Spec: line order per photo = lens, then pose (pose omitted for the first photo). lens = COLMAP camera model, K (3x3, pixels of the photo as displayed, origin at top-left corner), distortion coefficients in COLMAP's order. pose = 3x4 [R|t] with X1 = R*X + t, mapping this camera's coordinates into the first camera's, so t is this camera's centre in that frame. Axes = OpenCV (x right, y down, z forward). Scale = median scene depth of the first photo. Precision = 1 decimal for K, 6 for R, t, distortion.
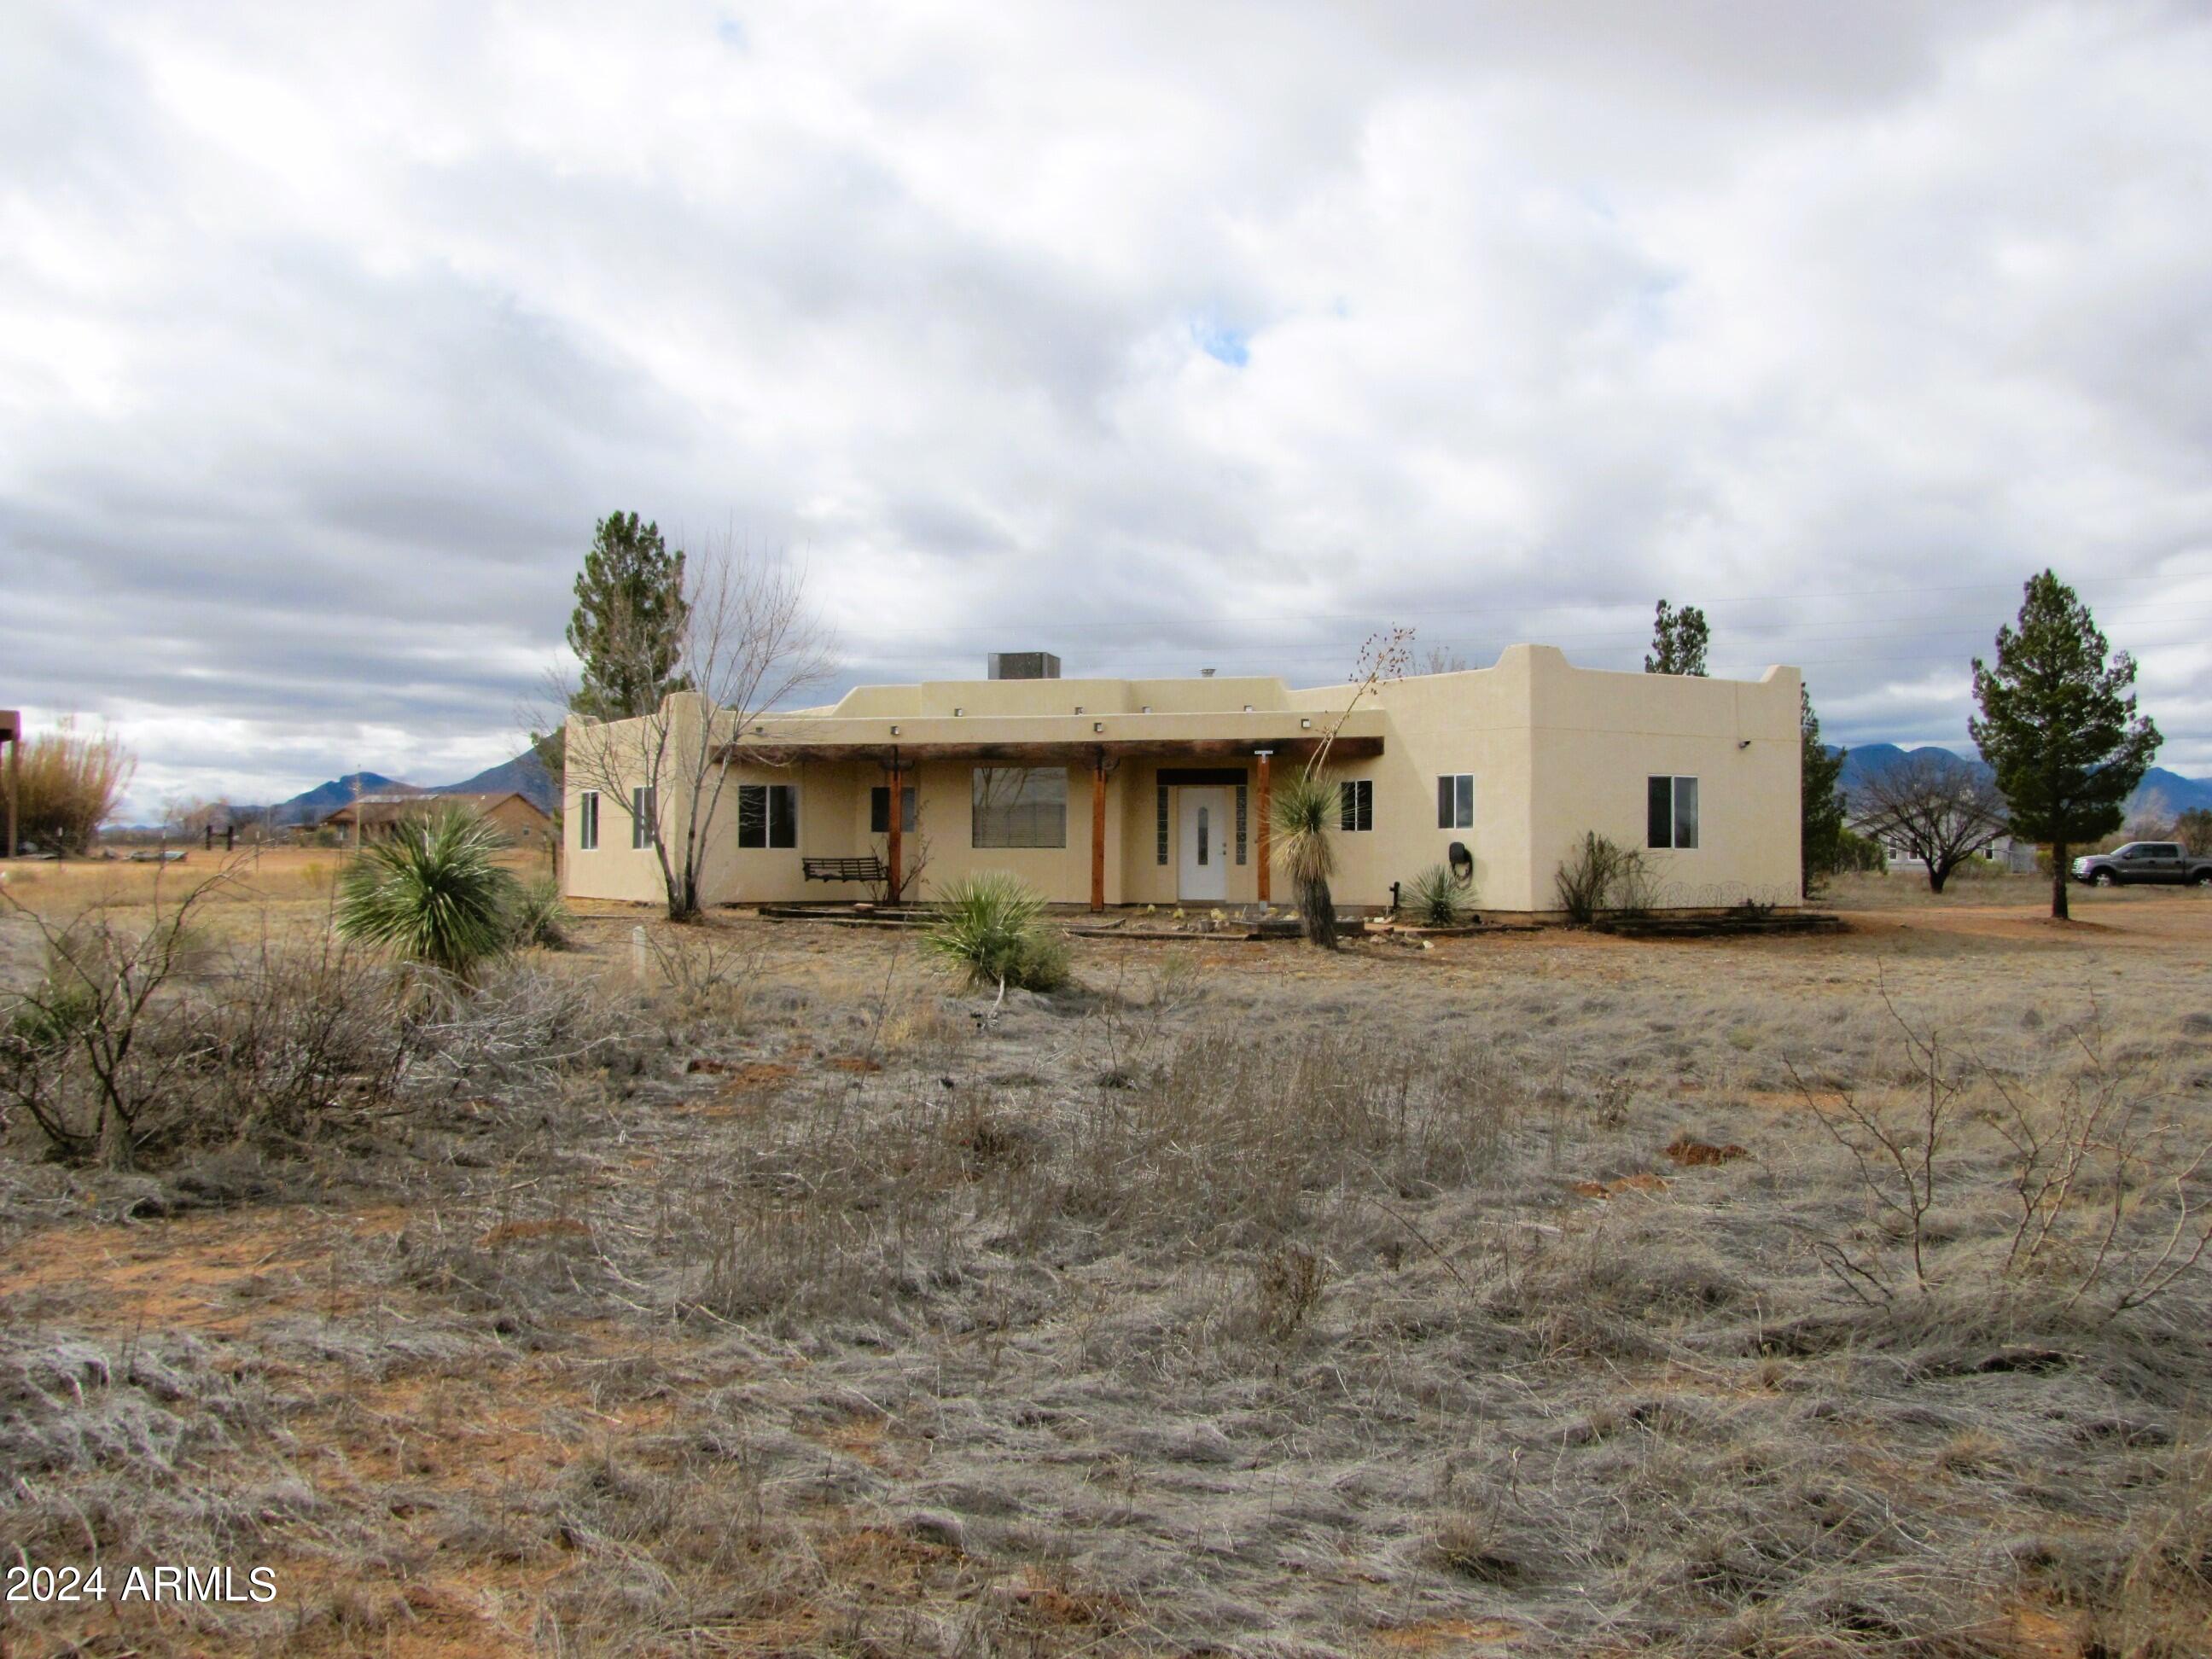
lens RADIAL K [[1941.5, 0, 1106.0], [0, 1941.5, 829.5], [0, 0, 1]] dist [-0.167520, 0.276728]
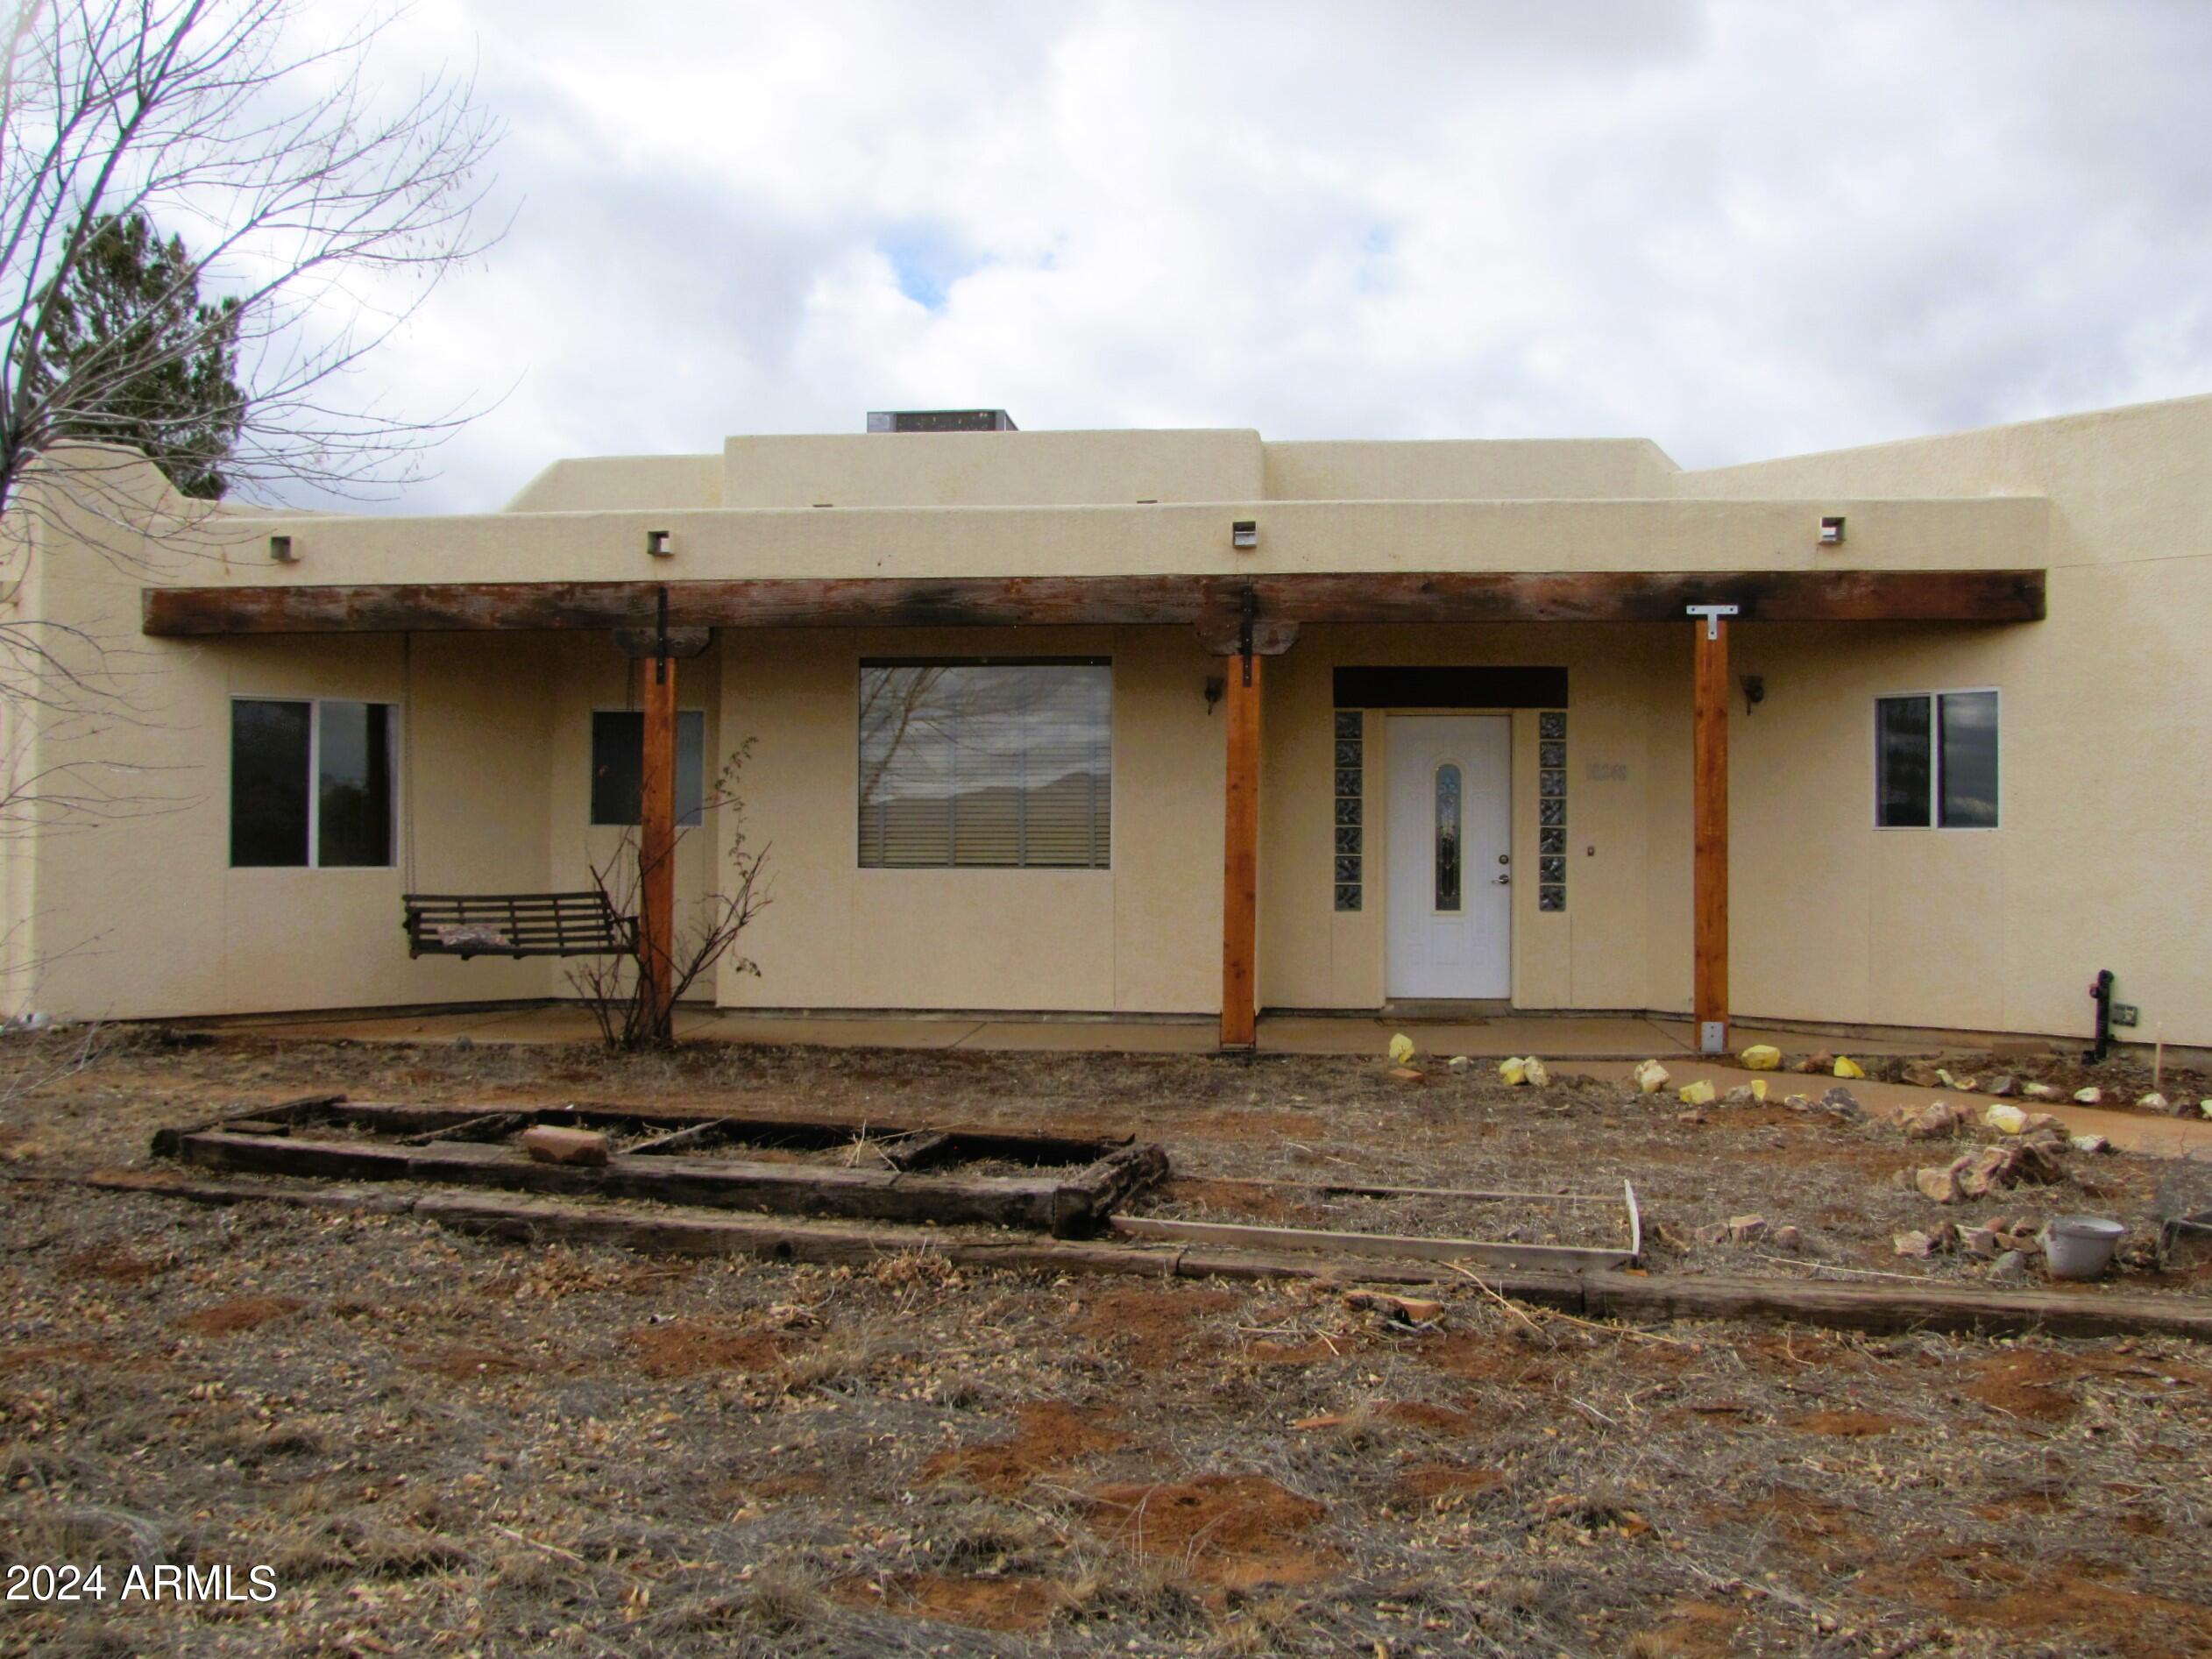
lens RADIAL K [[1935.1, 0, 1106.0], [0, 1935.1, 829.5], [0, 0, 1]] dist [-0.091091, 0.003969]
pose [[0.990030, 0.002630, 0.140829, -0.075691], [-0.003400, 0.999981, 0.005224, -0.000264], [-0.140813, -0.005651, 0.990020, 0.623318]]
